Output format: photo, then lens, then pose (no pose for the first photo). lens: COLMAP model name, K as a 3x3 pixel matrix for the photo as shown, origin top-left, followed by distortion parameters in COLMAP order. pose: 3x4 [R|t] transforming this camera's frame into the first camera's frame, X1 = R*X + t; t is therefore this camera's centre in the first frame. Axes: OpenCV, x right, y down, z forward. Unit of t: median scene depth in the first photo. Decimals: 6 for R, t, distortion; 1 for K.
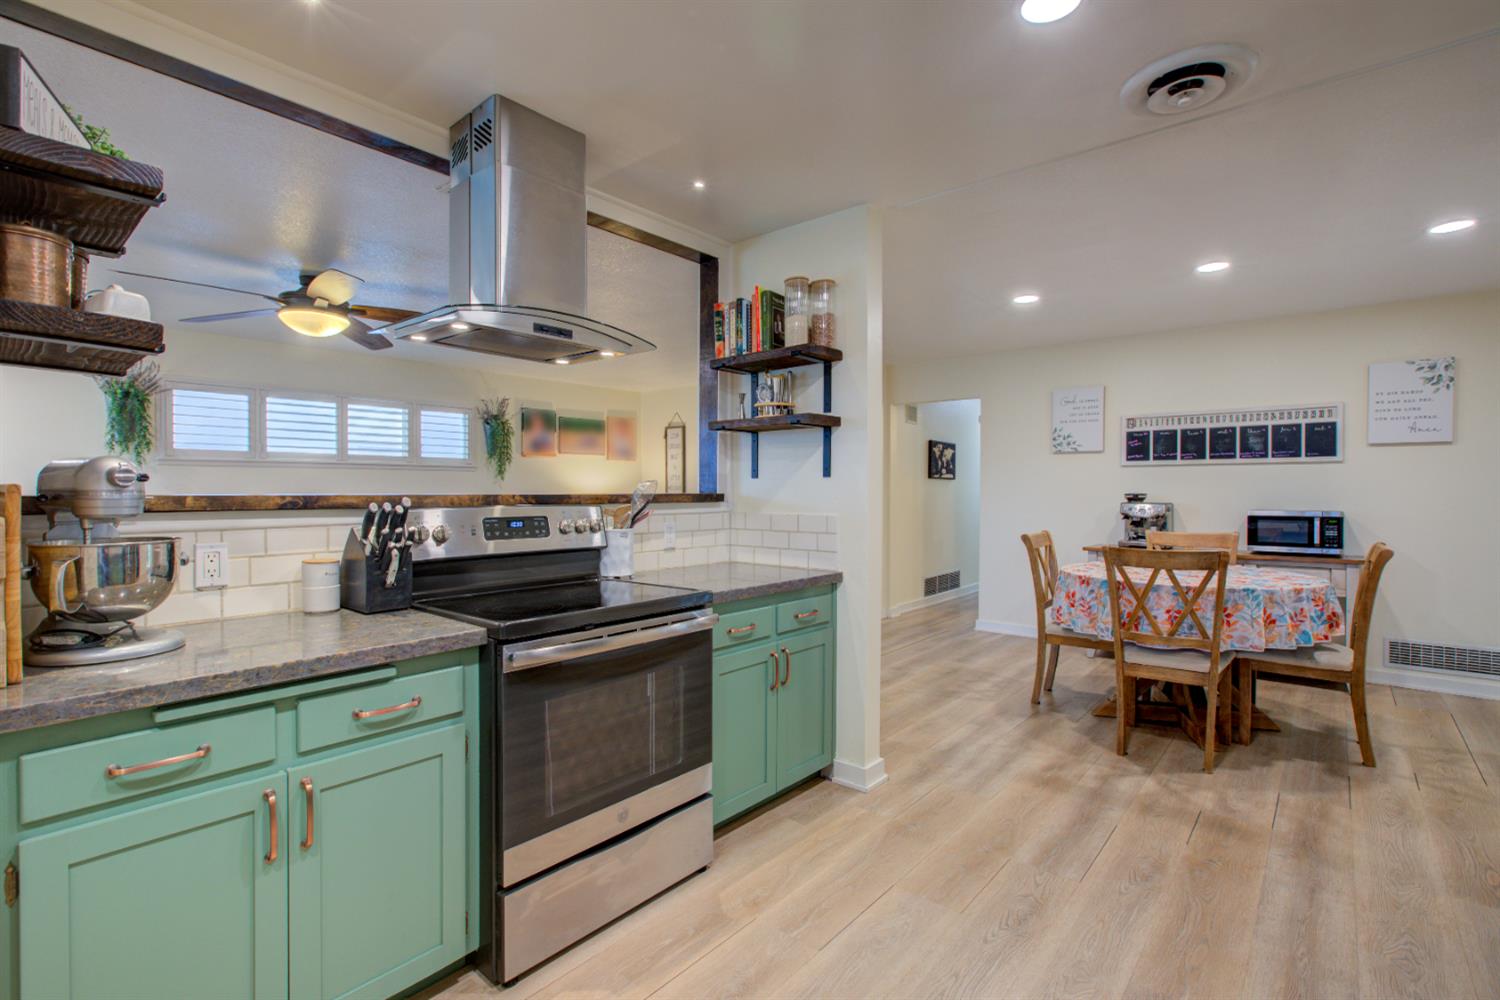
lens RADIAL K [[704.4, 0, 758.0], [0, 704.4, 496.6], [0, 0, 1]] dist [-0.005030, 0.004232]
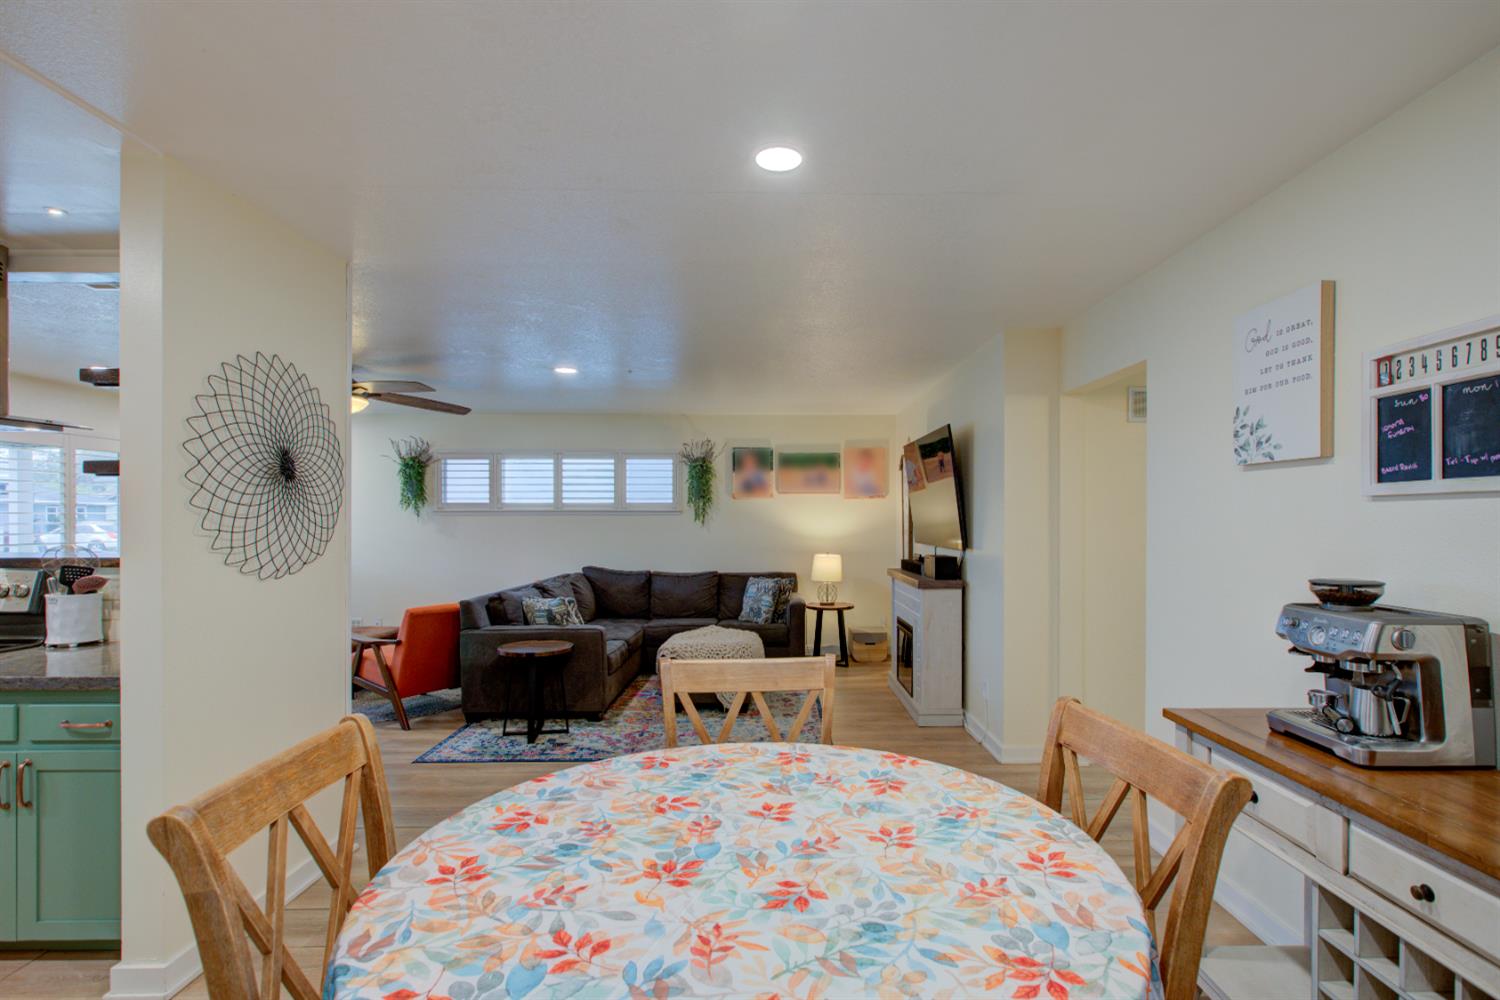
lens RADIAL K [[704.4, 0, 778.6], [0, 704.4, 536.7], [0, 0, 1]] dist [-0.005030, 0.004232]
pose [[0.662987, 0.016683, -0.748445, 0.721583], [-0.007126, 0.999847, 0.015975, -0.034147], [0.748597, -0.005258, 0.663005, 0.677435]]
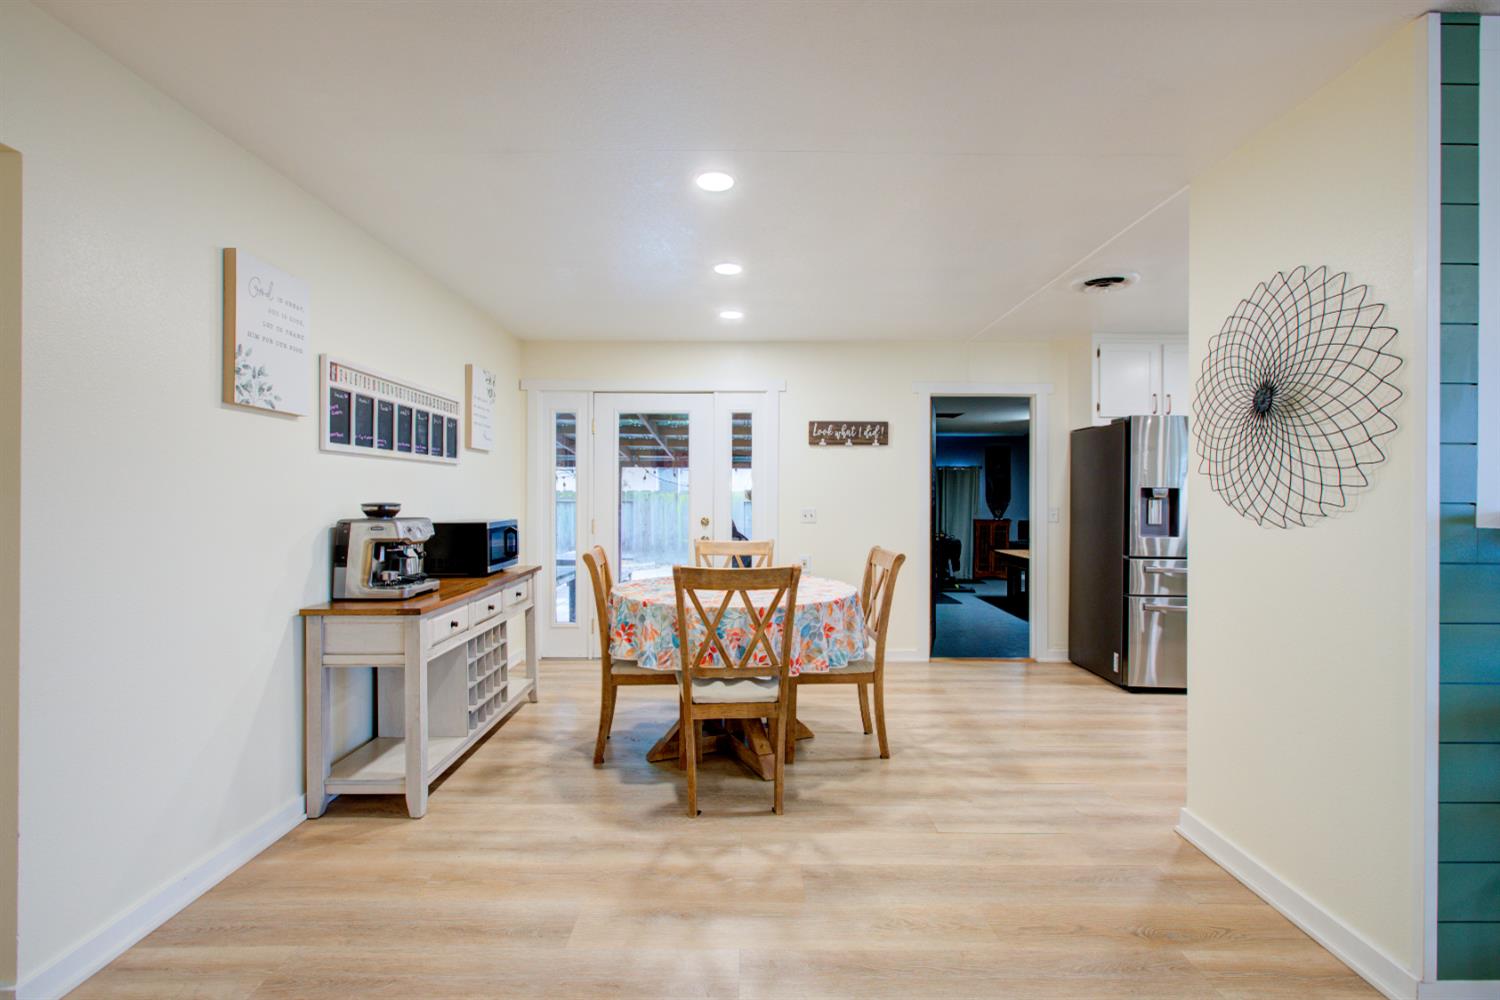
lens RADIAL K [[704.4, 0, 735.4], [0, 704.4, 498.6], [0, 0, 1]] dist [-0.005030, 0.004232]
pose [[-0.637630, -0.005415, 0.770324, -0.094285], [0.005210, 0.999922, 0.011342, -0.015549], [-0.770325, 0.011246, -0.637552, 1.351325]]
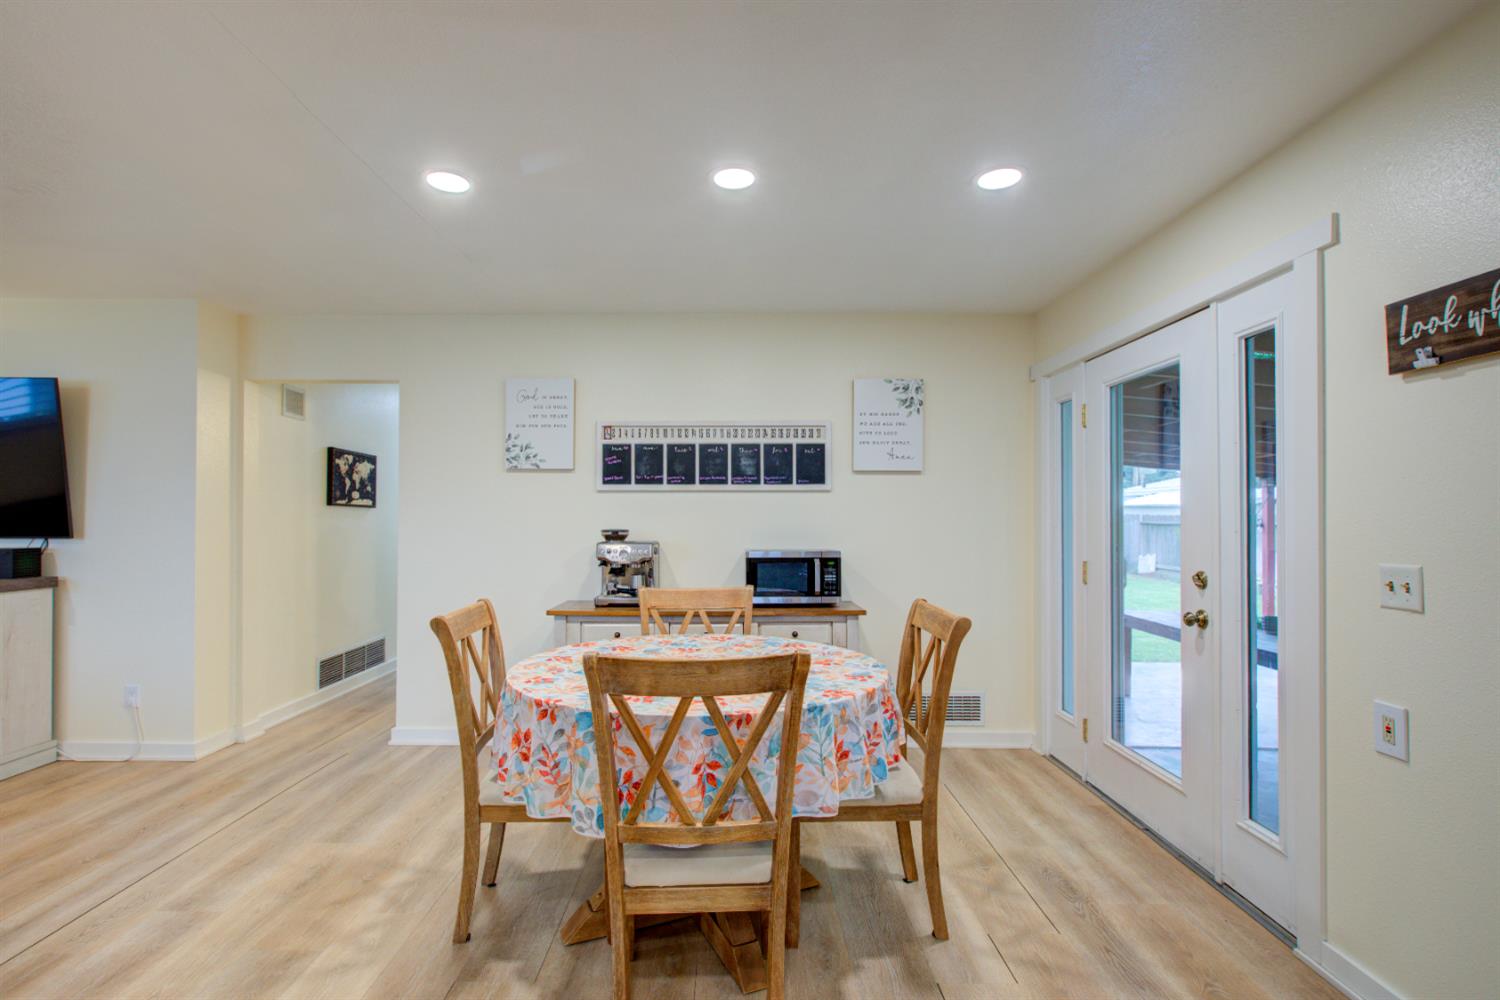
lens RADIAL K [[704.4, 0, 721.2], [0, 704.4, 510.1], [0, 0, 1]] dist [-0.005030, 0.004232]
pose [[0.782693, 0.006149, 0.622377, 0.202725], [0.006215, 0.999824, -0.017694, -0.012411], [-0.622376, 0.017717, 0.782518, 0.431390]]
